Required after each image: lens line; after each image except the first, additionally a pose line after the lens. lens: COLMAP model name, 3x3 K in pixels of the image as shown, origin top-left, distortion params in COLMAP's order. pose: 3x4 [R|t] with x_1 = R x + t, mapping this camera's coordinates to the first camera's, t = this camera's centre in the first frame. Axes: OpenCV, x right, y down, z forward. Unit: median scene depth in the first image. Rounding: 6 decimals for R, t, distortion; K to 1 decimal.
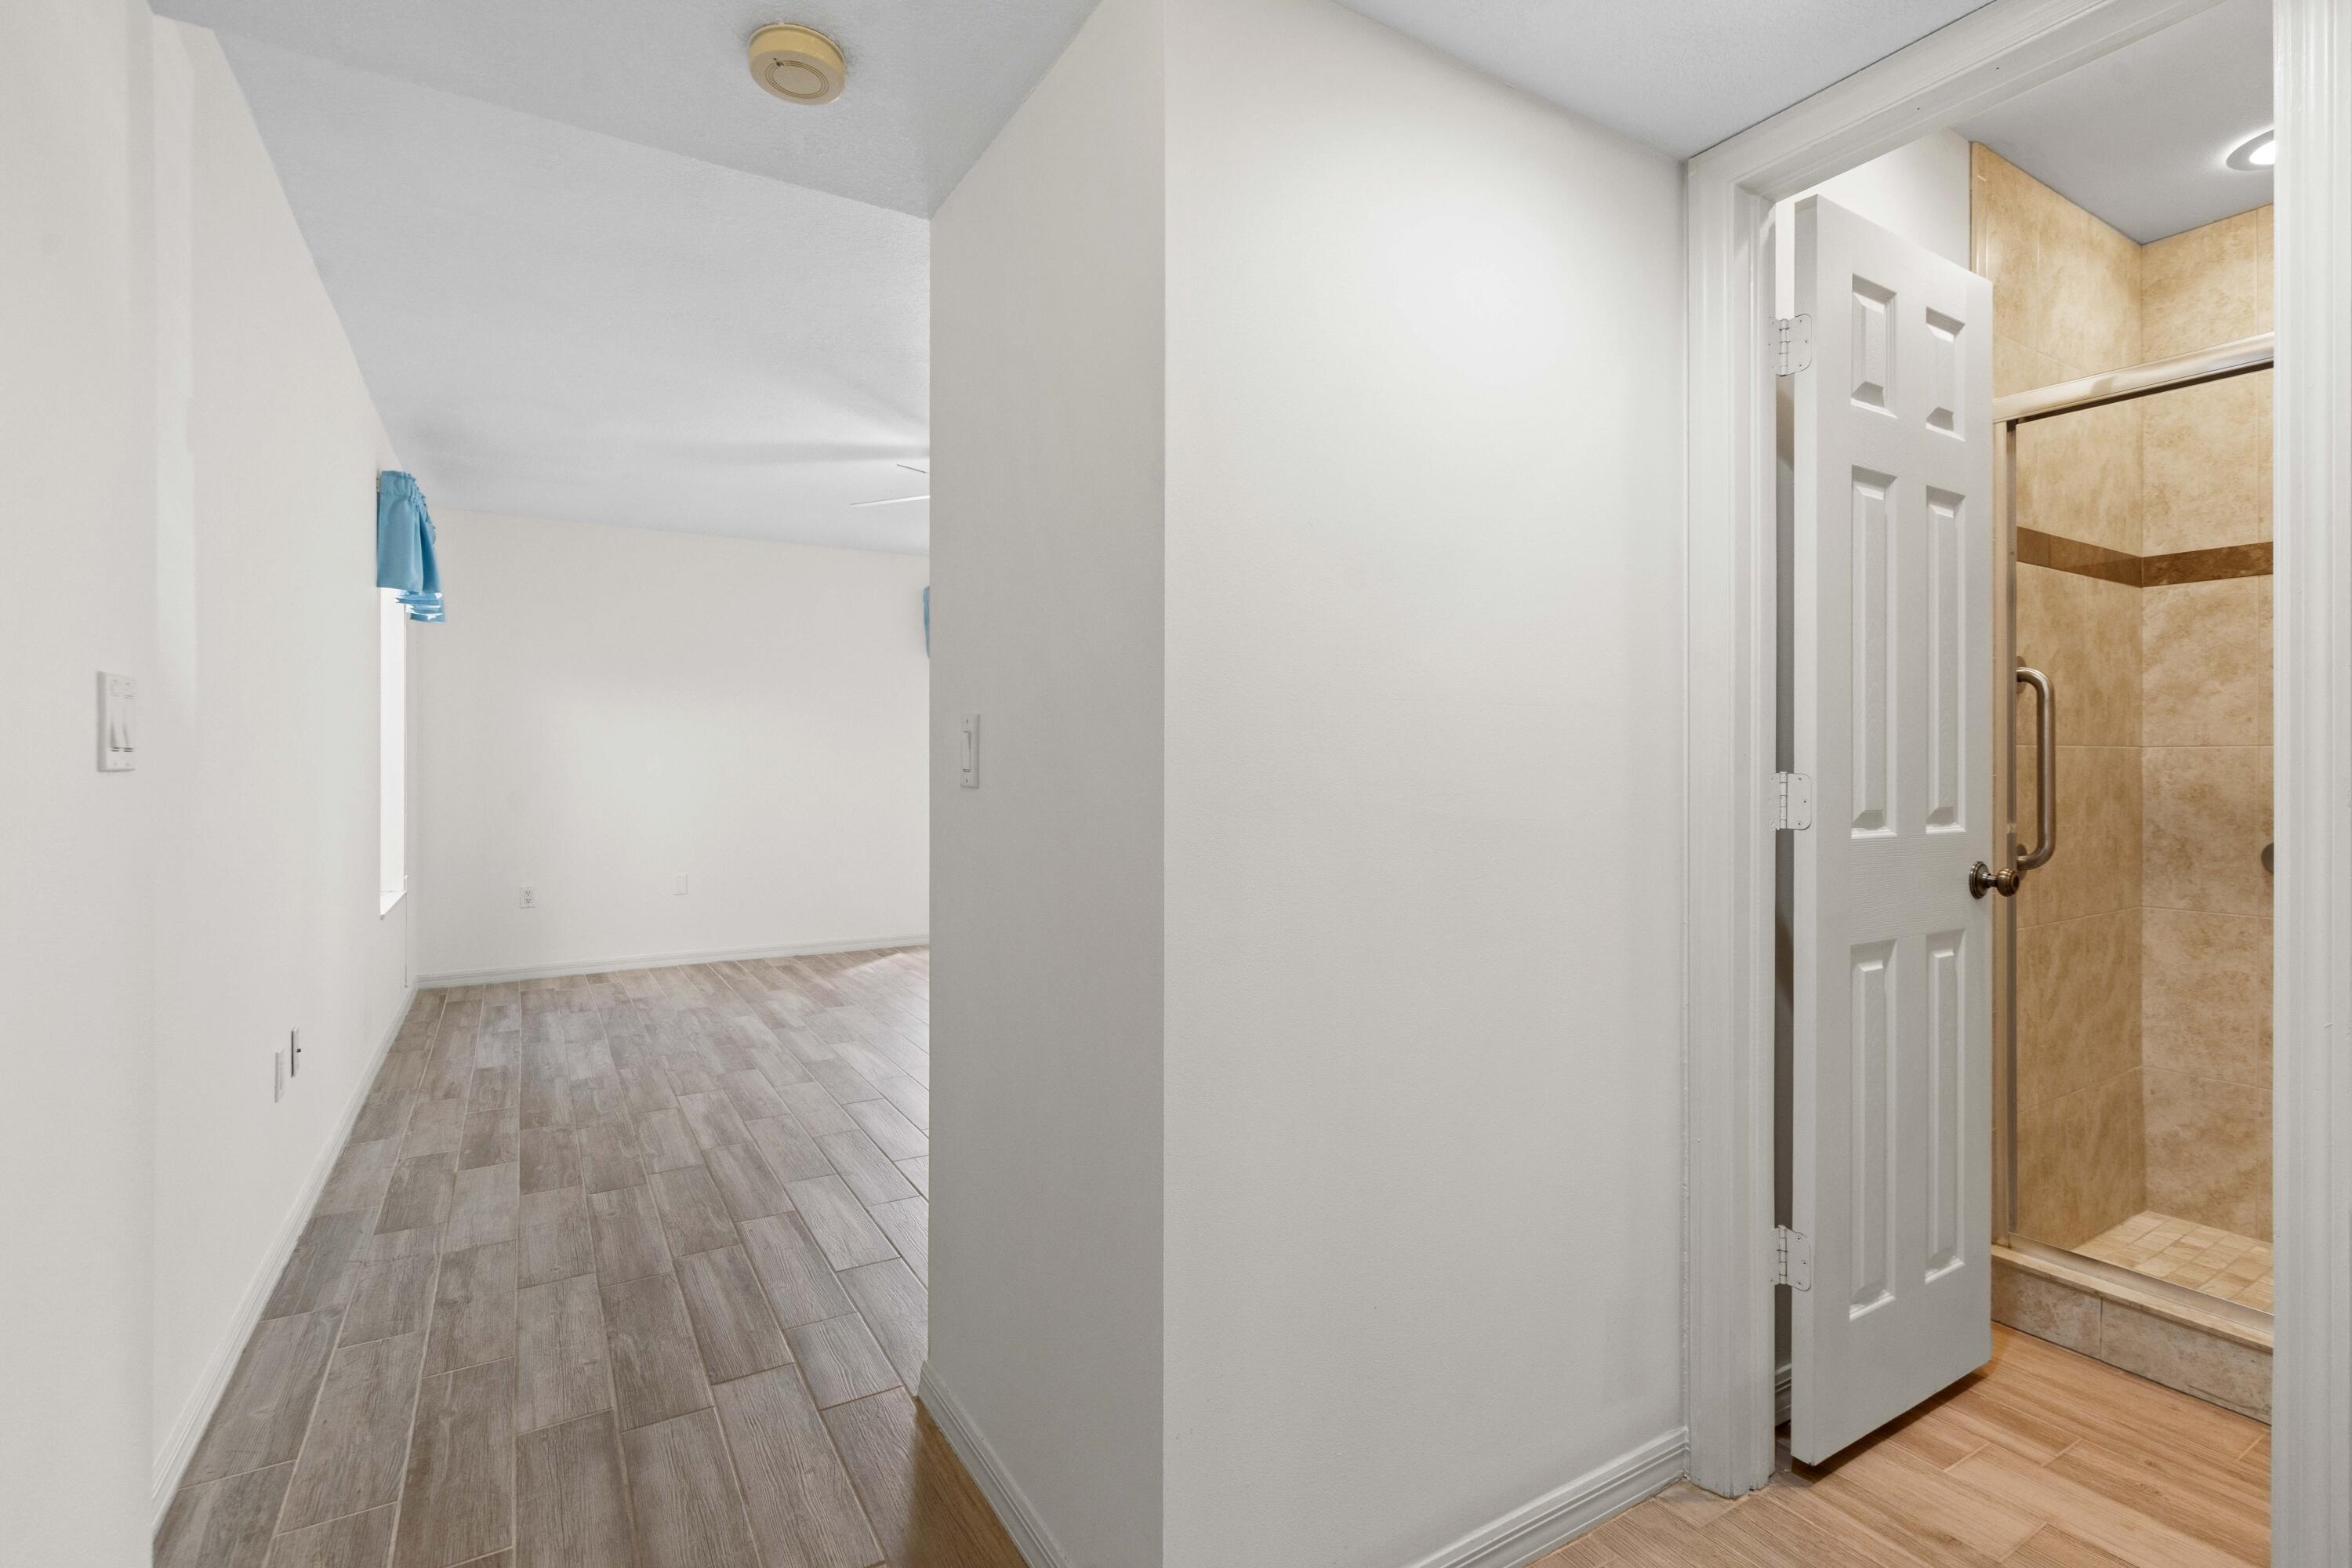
lens RADIAL K [[1089.5, 0, 1167.4], [0, 1089.5, 756.4], [0, 0, 1]] dist [-0.003205, -0.000765]
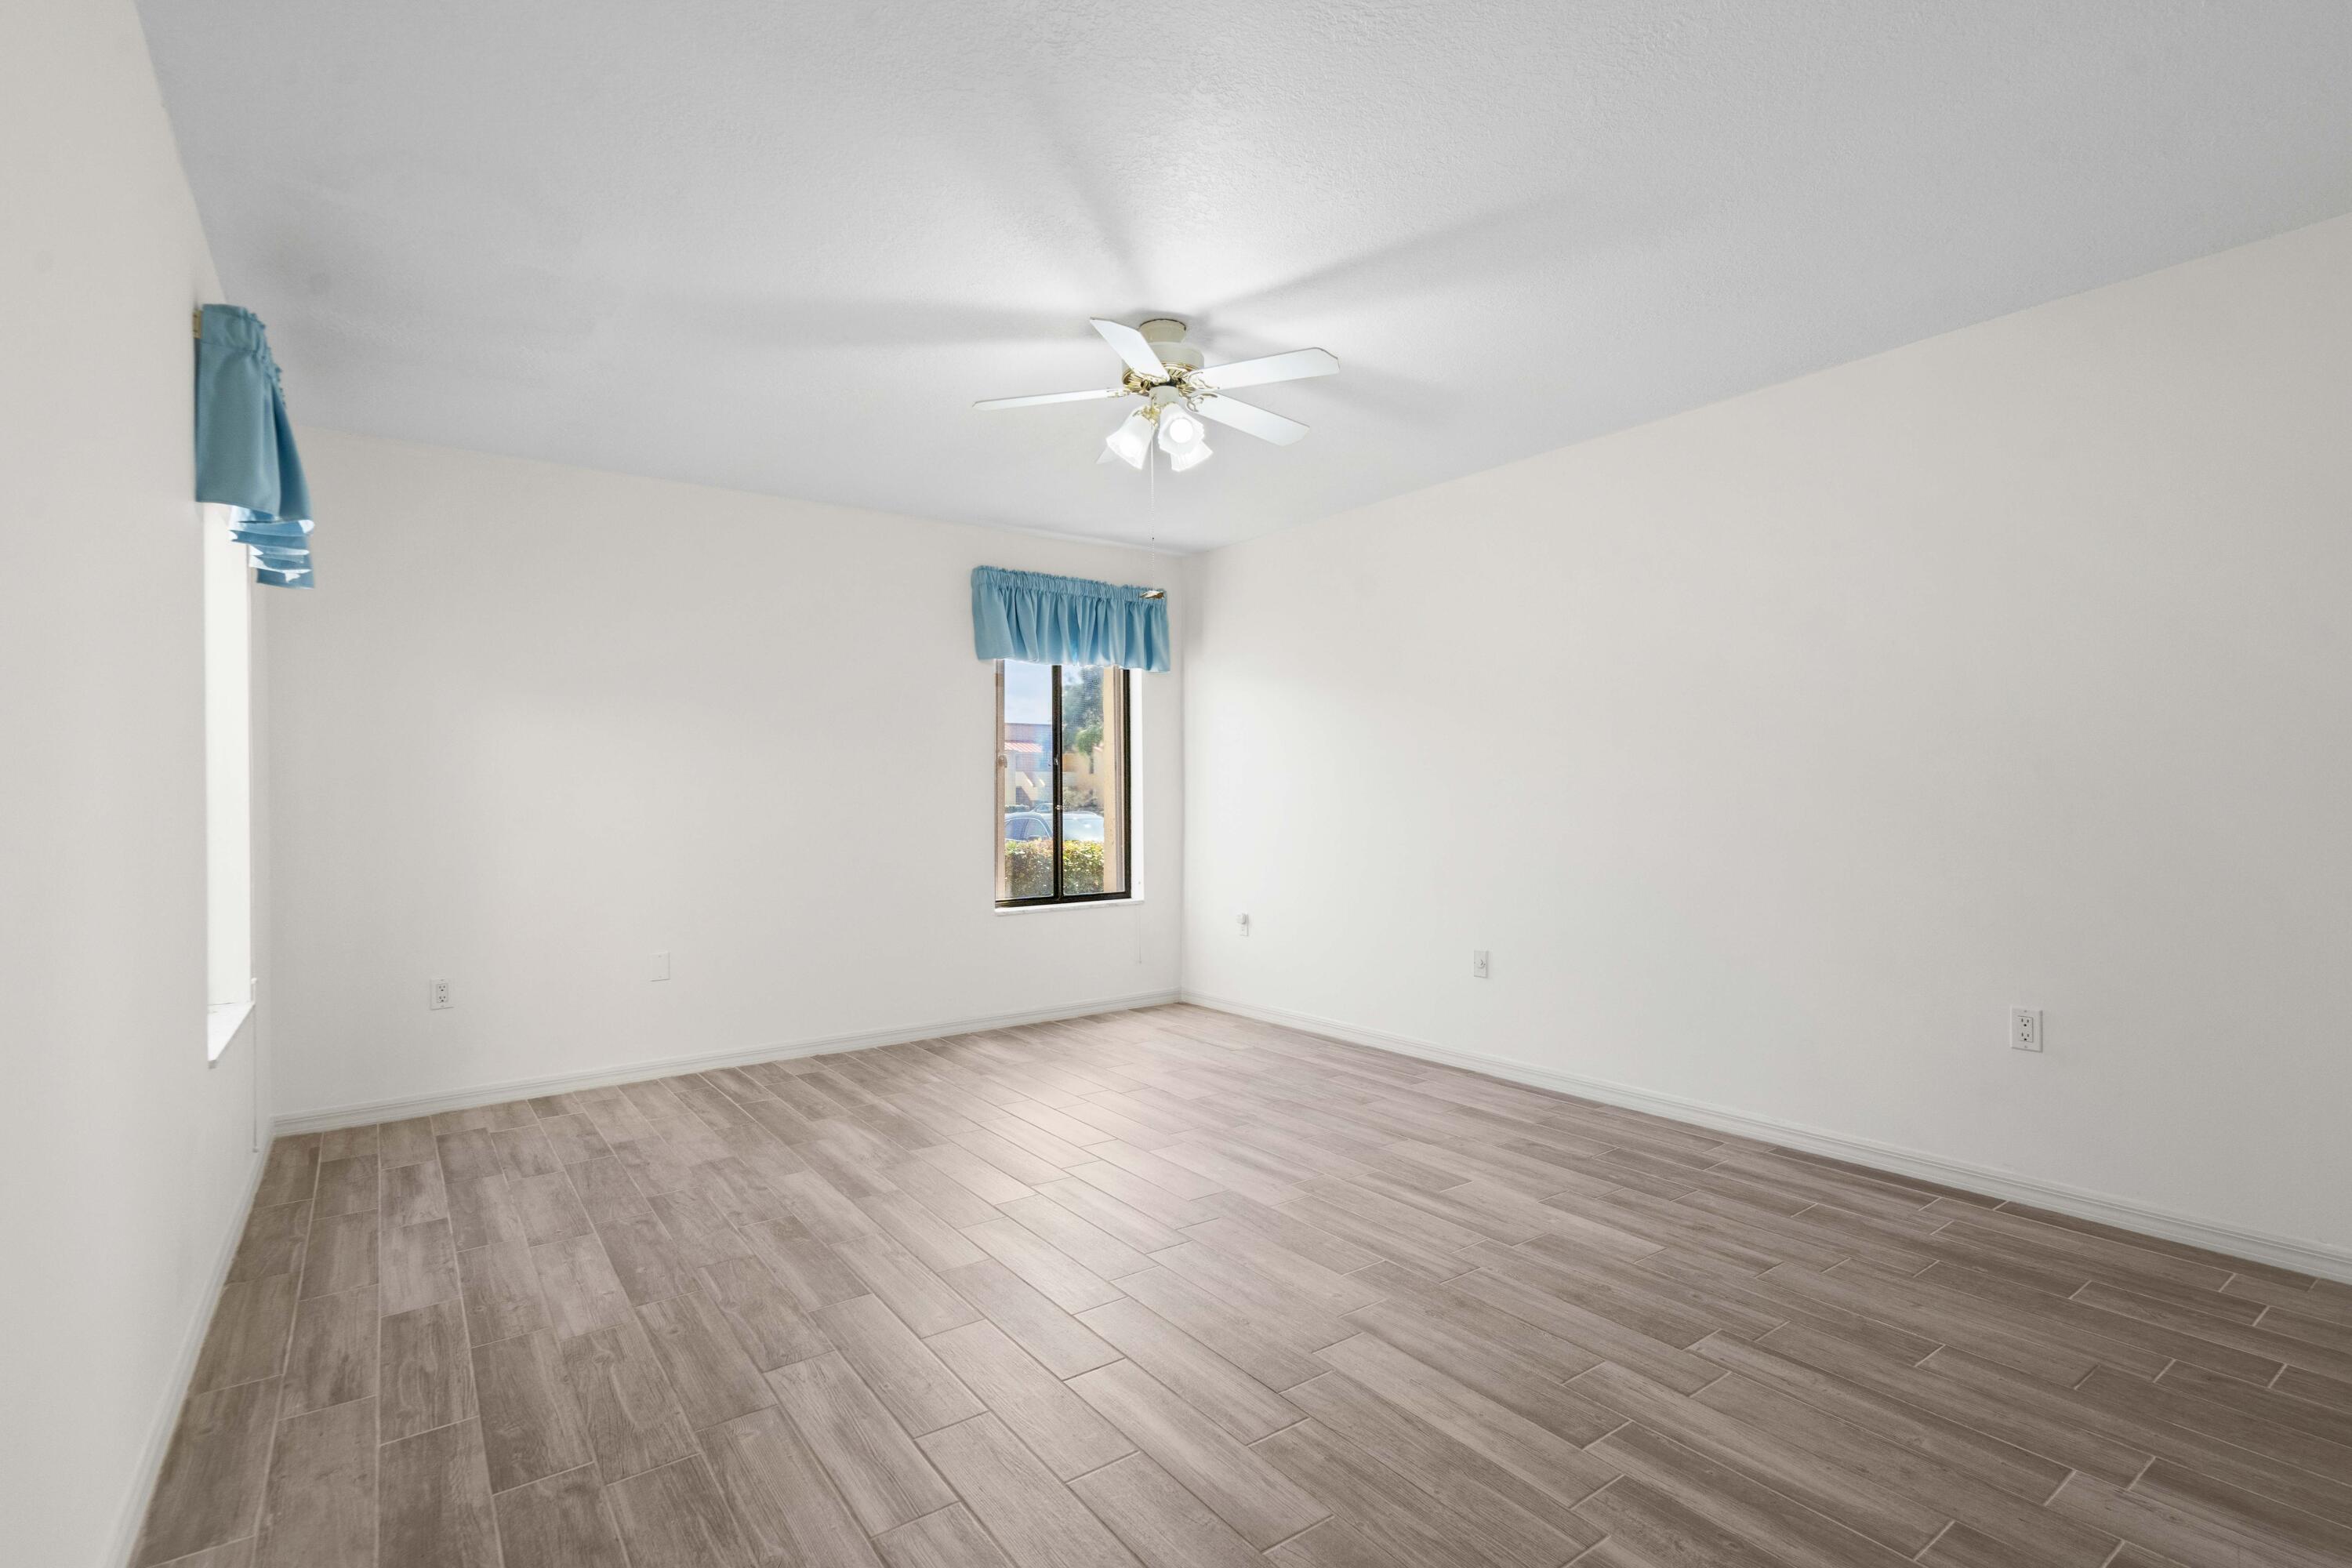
lens RADIAL K [[1098.4, 0, 1178.3], [0, 1098.4, 787.6], [0, 0, 1]] dist [-0.001479, -0.000385]
pose [[0.995717, -0.009863, 0.091924, -0.253963], [0.009892, 0.999951, 0.000138, 0.003151], [-0.091920, 0.000772, 0.995766, 0.360166]]
